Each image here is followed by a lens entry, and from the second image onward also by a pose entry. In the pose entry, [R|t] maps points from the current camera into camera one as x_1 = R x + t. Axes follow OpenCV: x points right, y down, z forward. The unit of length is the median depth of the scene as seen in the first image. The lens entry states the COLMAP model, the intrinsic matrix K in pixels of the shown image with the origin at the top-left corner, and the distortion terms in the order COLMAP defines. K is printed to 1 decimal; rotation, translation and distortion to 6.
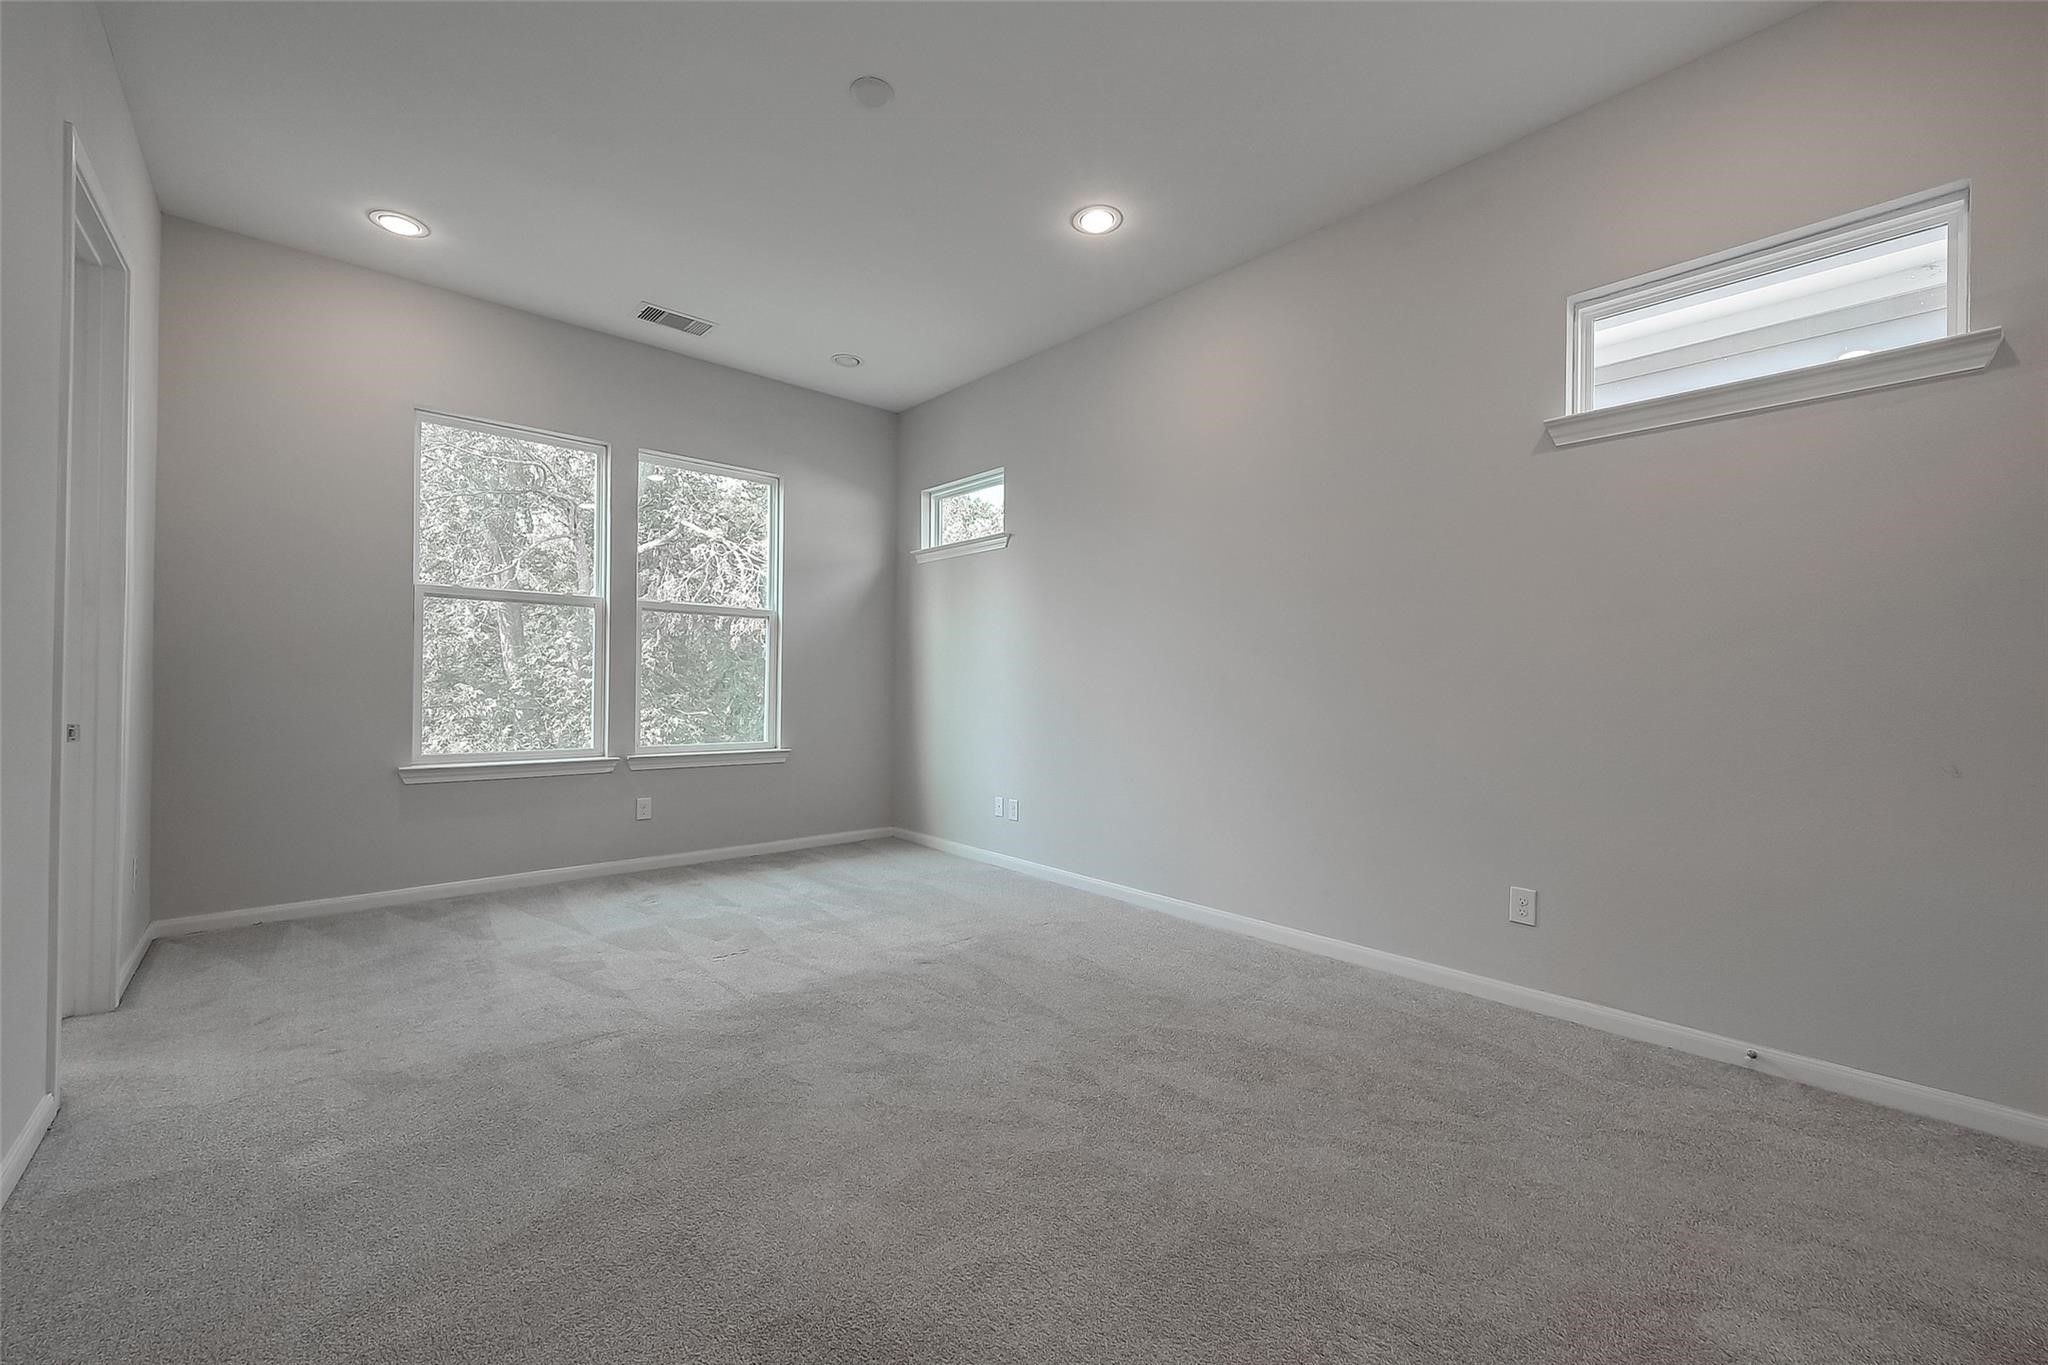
lens RADIAL K [[810.9, 0, 1037.8], [0, 810.9, 679.2], [0, 0, 1]] dist [0.000394, -0.000166]
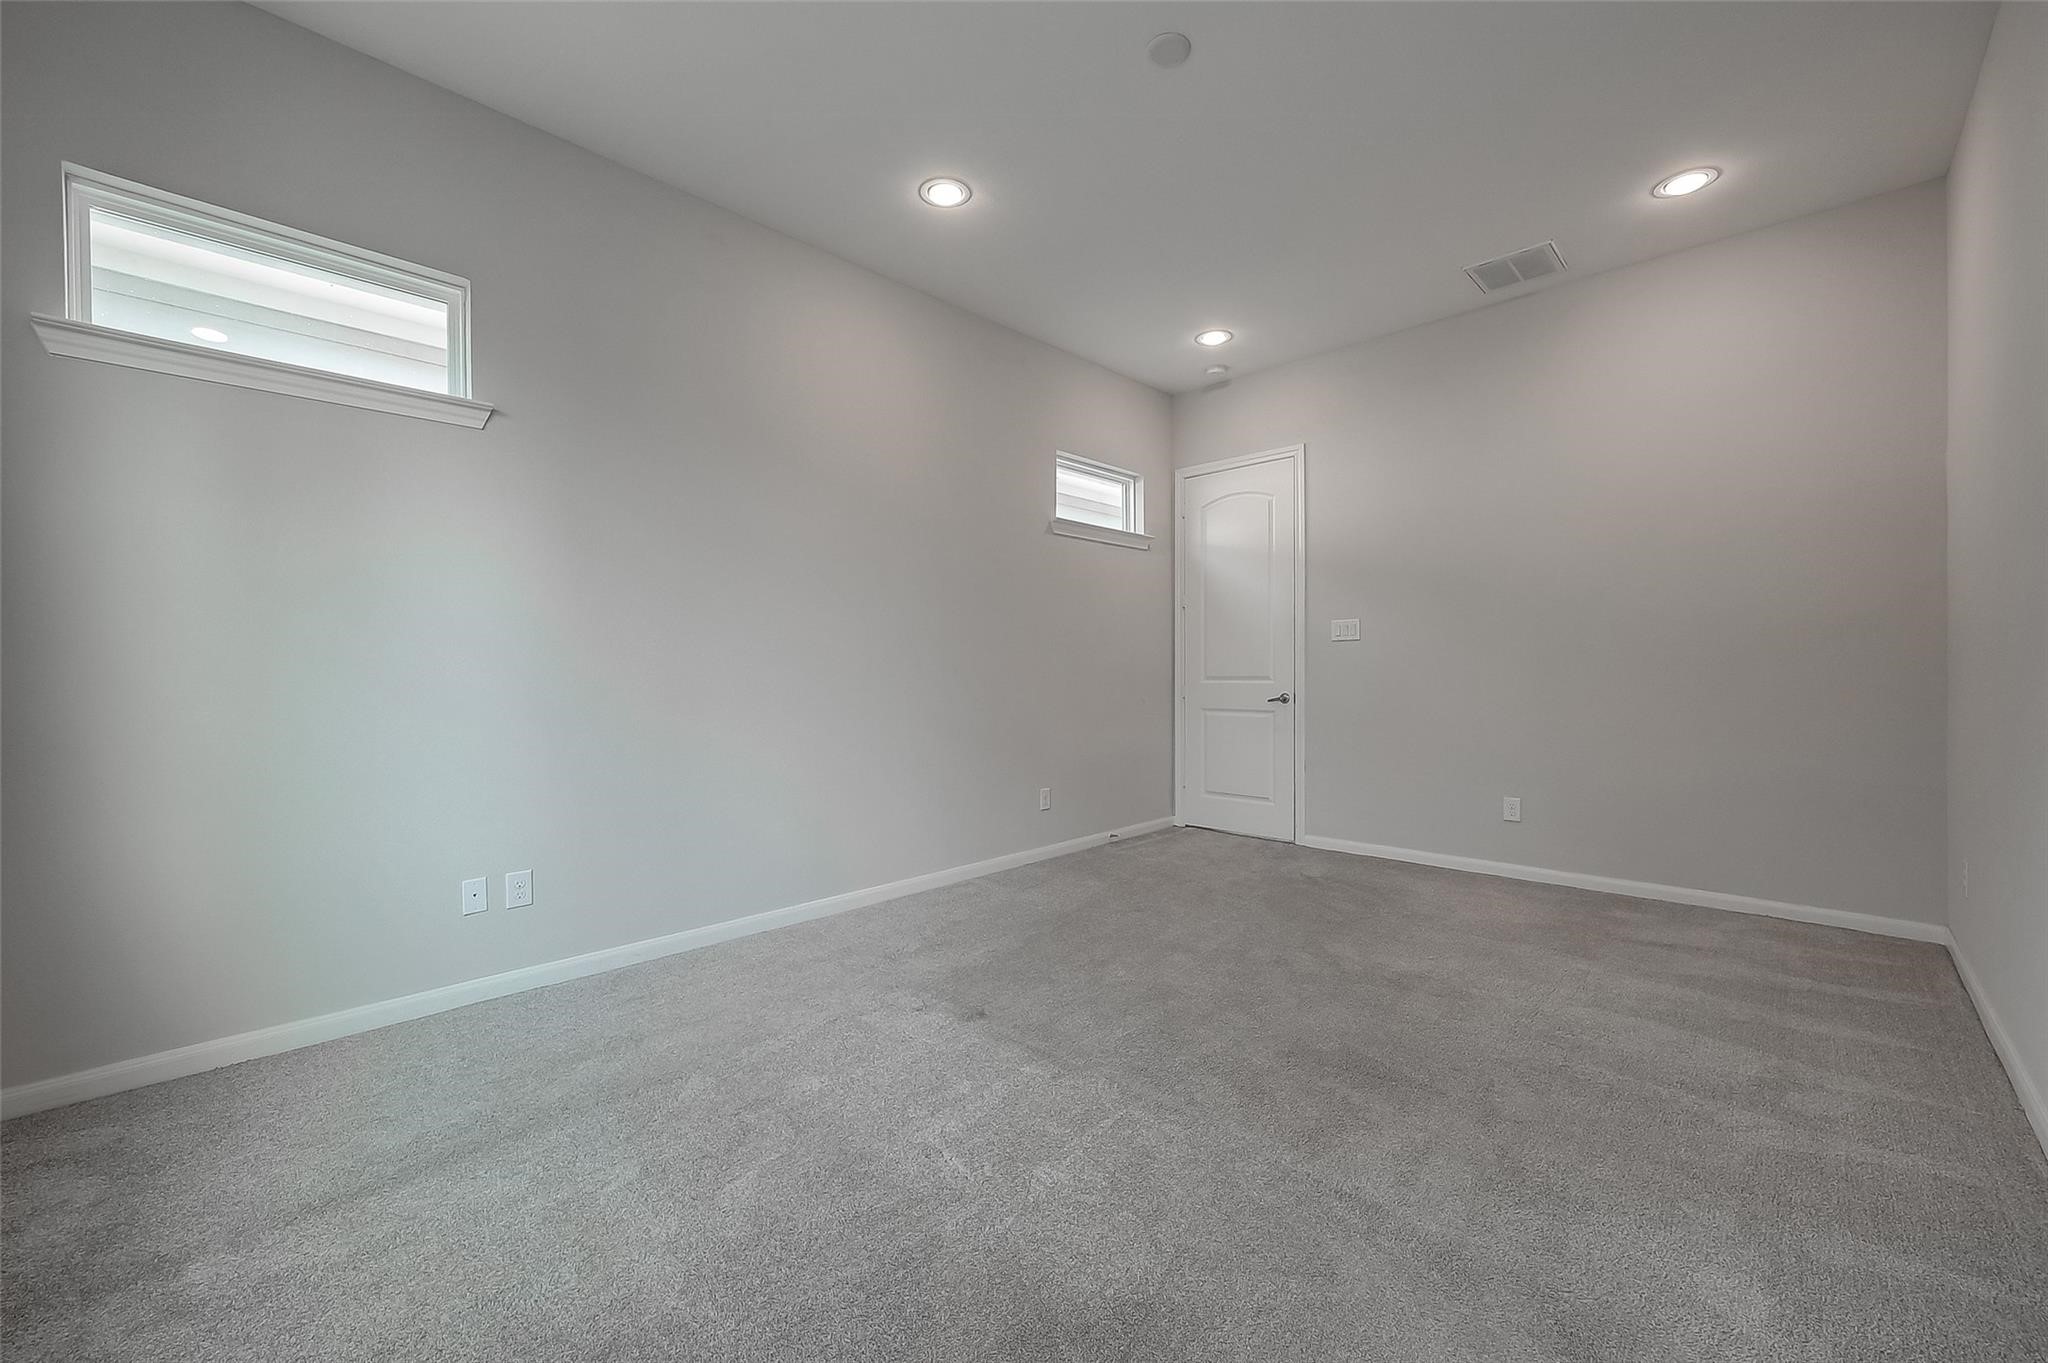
lens RADIAL K [[809.4, 0, 1024.0], [0, 809.4, 681.1], [0, 0, 1]] dist [-0.002231, -0.000602]
pose [[-0.063167, -0.018271, 0.997836, -0.649014], [0.001984, 0.999828, 0.018433, 0.001375], [-0.998001, 0.003144, -0.063120, 0.690183]]
